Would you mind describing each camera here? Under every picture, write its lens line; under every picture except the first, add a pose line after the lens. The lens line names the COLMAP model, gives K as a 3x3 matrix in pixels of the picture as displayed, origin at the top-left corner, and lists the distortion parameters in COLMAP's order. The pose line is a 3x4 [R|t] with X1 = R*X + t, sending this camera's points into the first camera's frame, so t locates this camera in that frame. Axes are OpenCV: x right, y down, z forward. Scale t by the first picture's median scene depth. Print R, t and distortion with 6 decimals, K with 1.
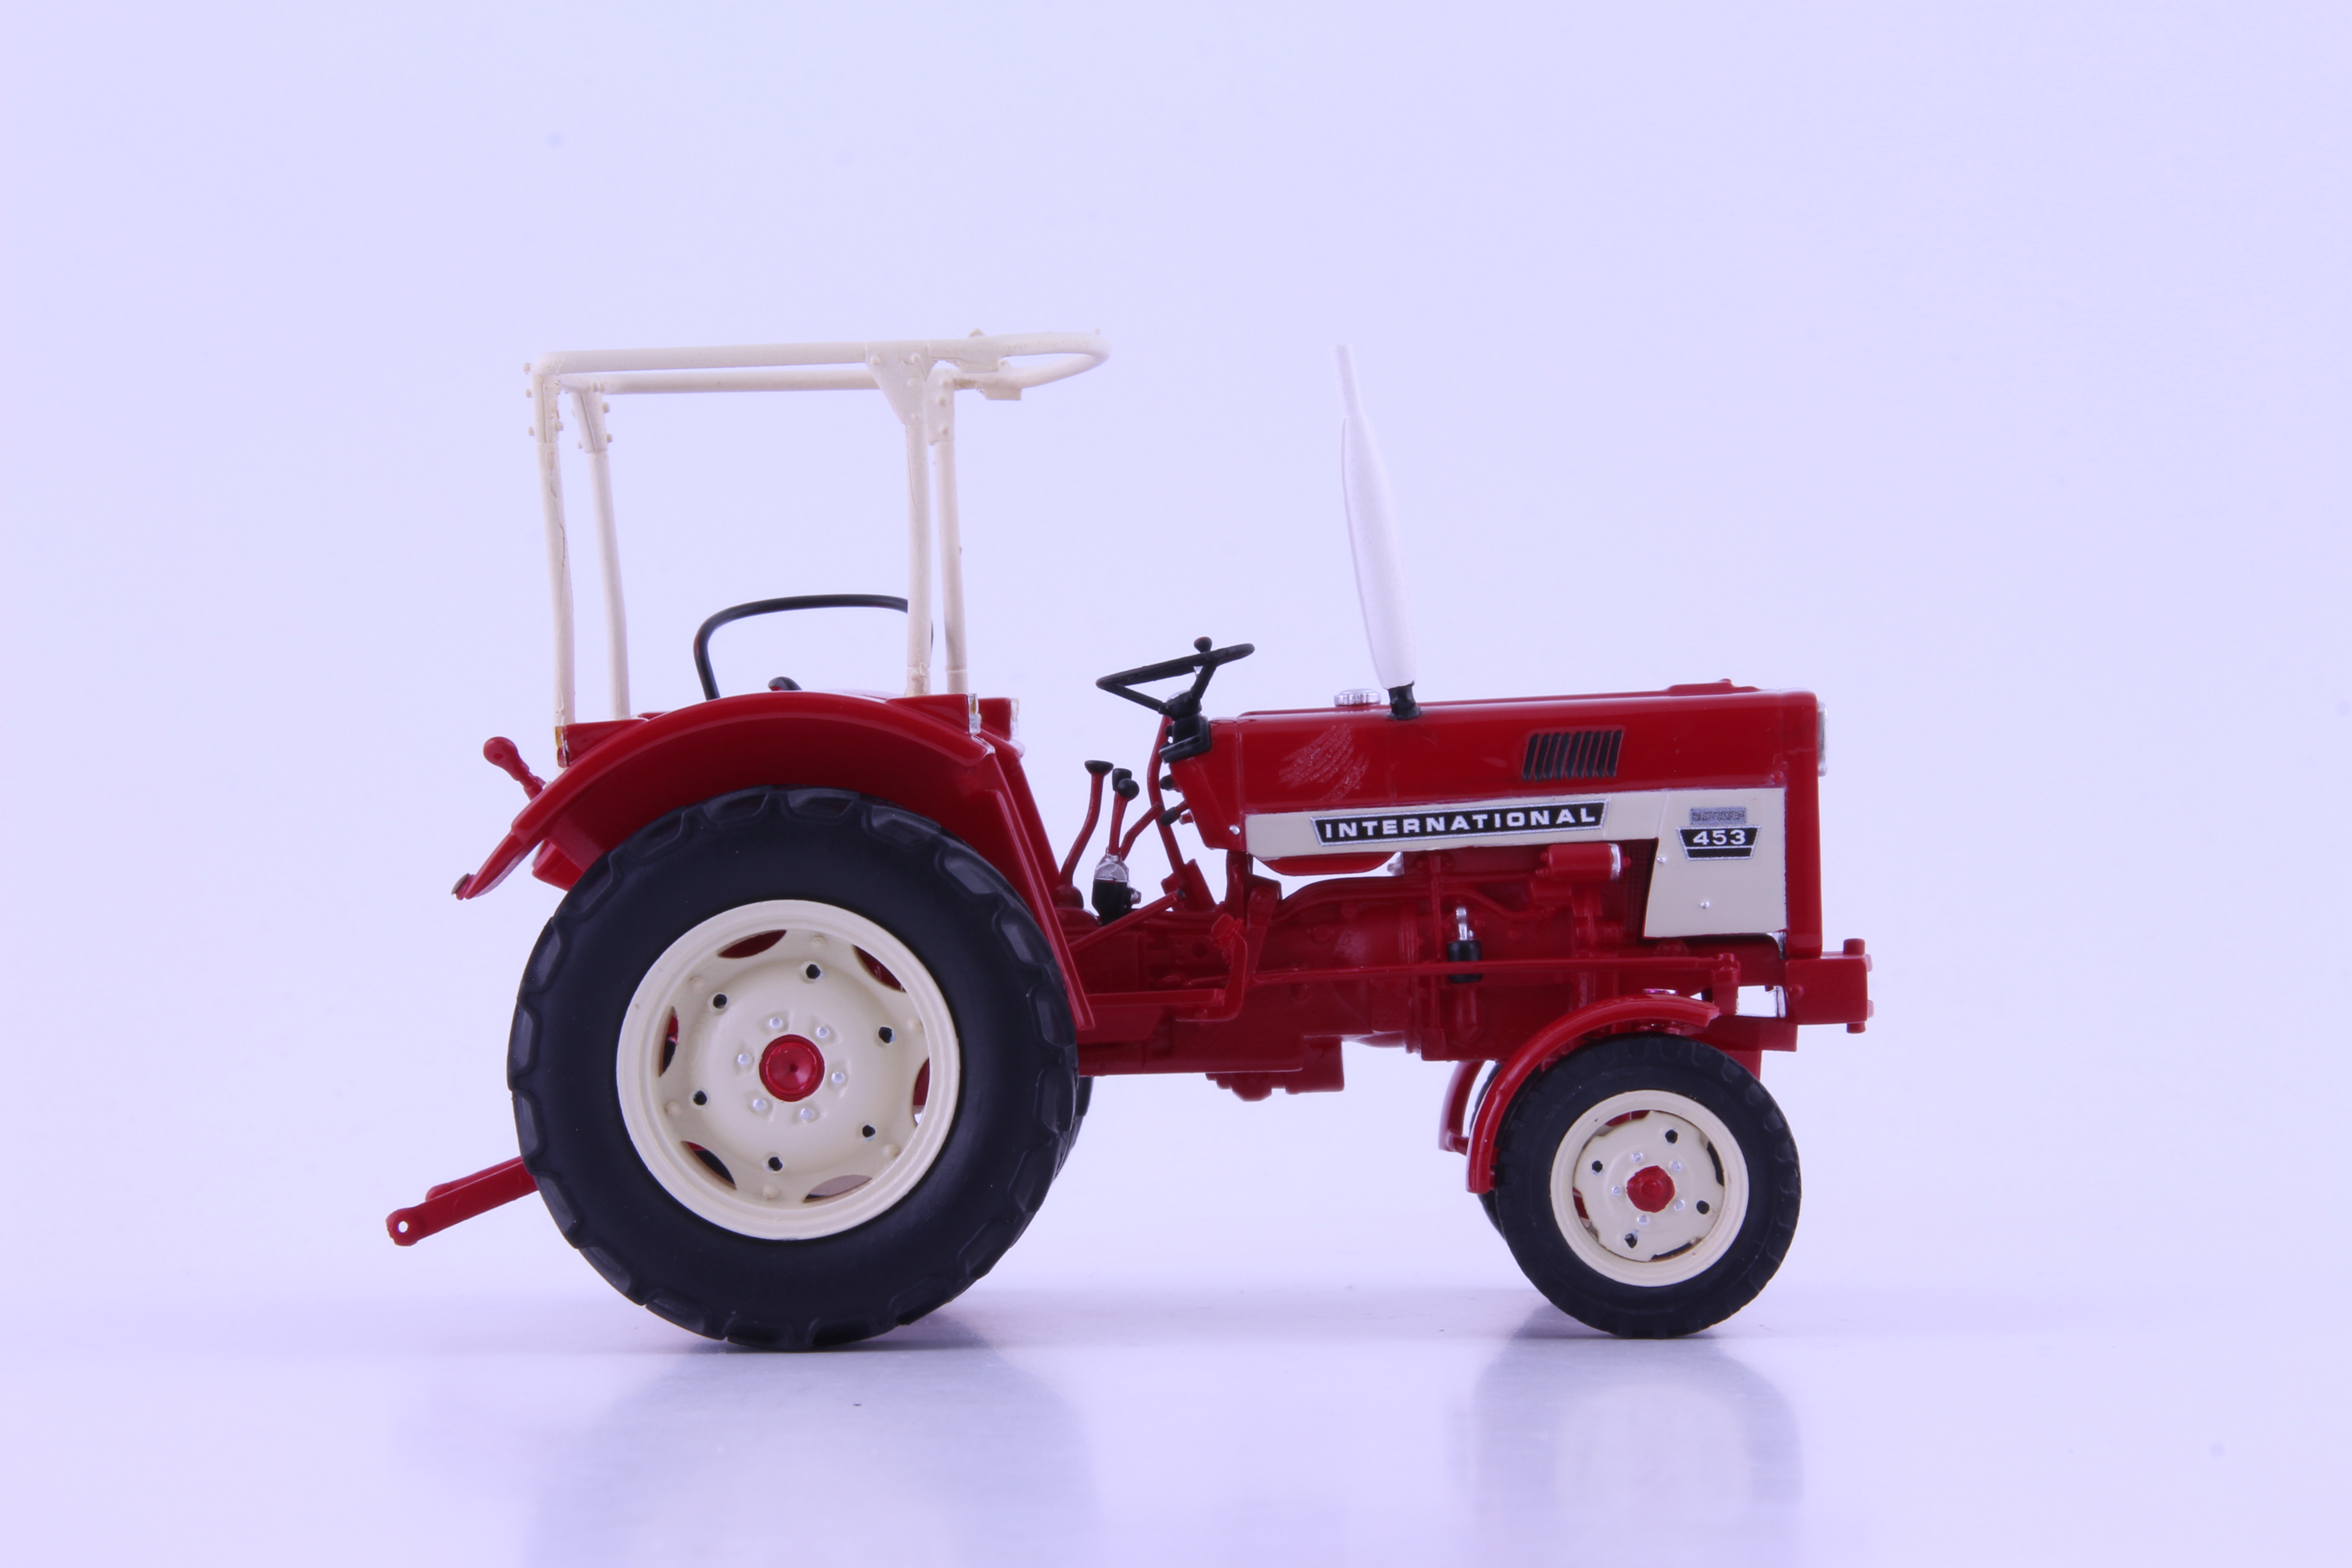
lens RADIAL K [[4897.7, 0, 1176.0], [0, 4897.7, 784.0], [0, 0, 1]] dist [0.011494, -0.044400]
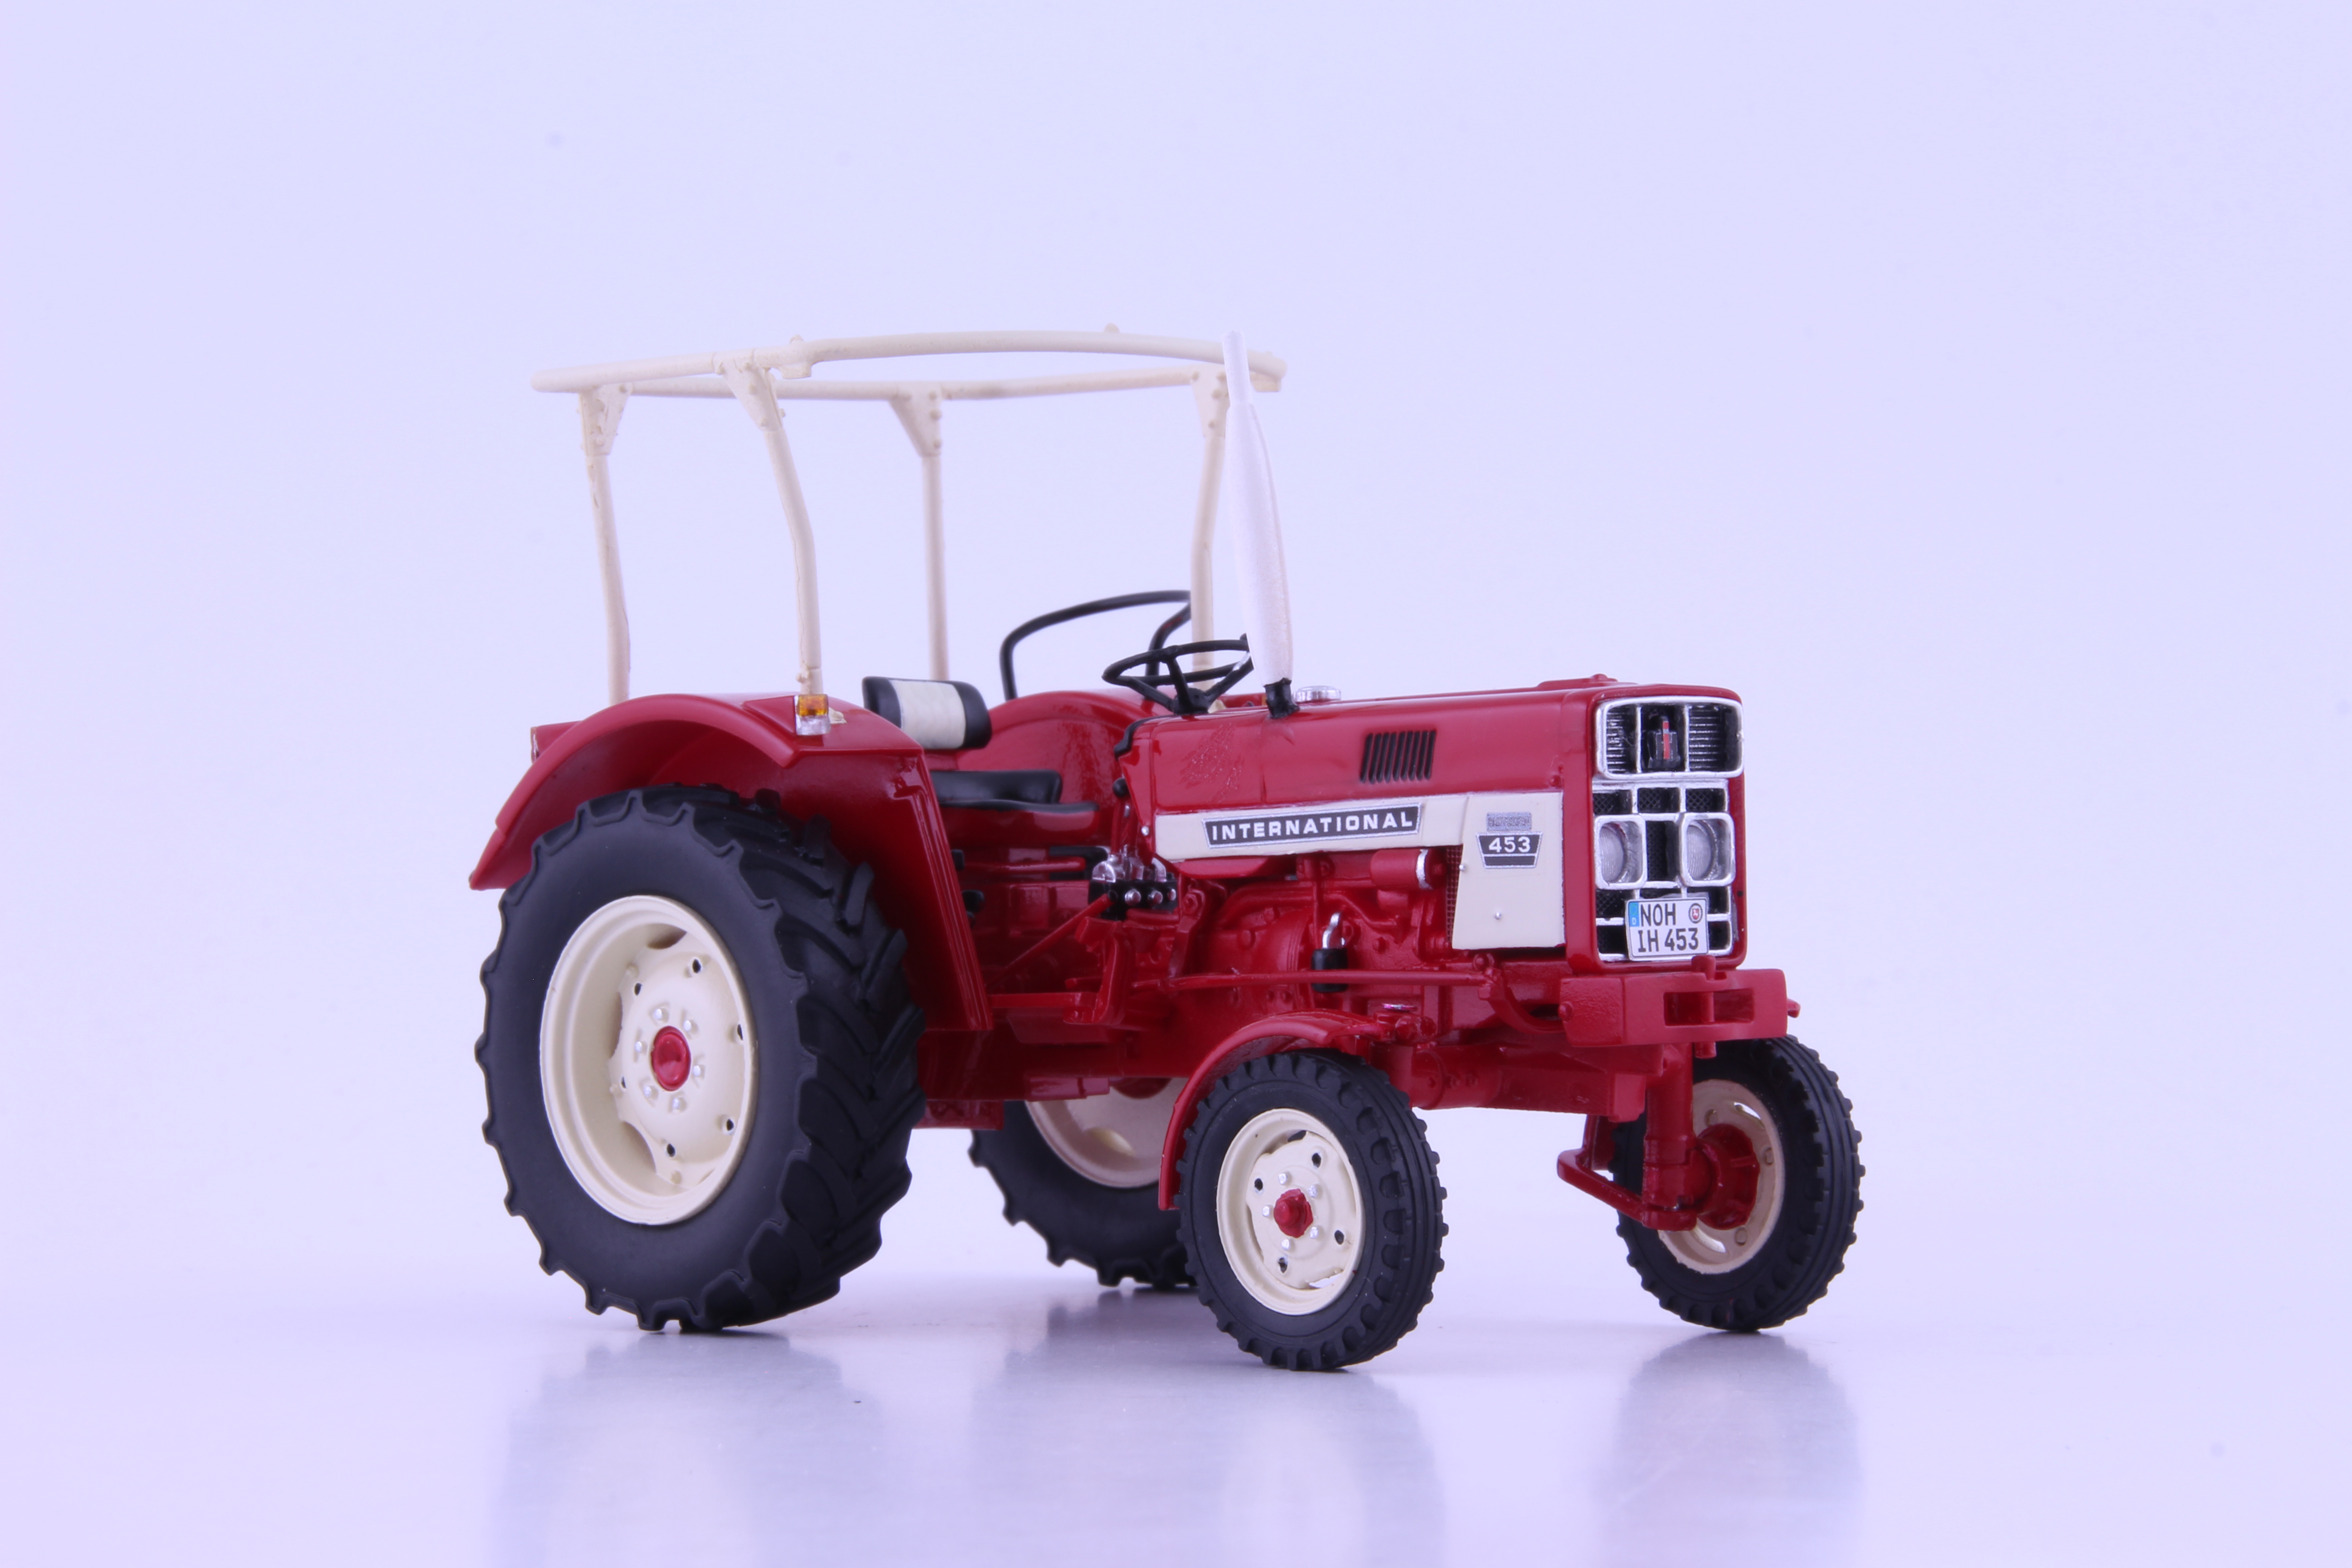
lens RADIAL K [[4897.7, 0, 1176.0], [0, 4897.7, 784.0], [0, 0, 1]] dist [0.011494, -0.044400]
pose [[0.867908, 0.005045, -0.496699, 0.518215], [-0.002929, 0.999983, 0.005039, -0.005175], [0.496716, -0.002918, 0.867908, 0.154083]]
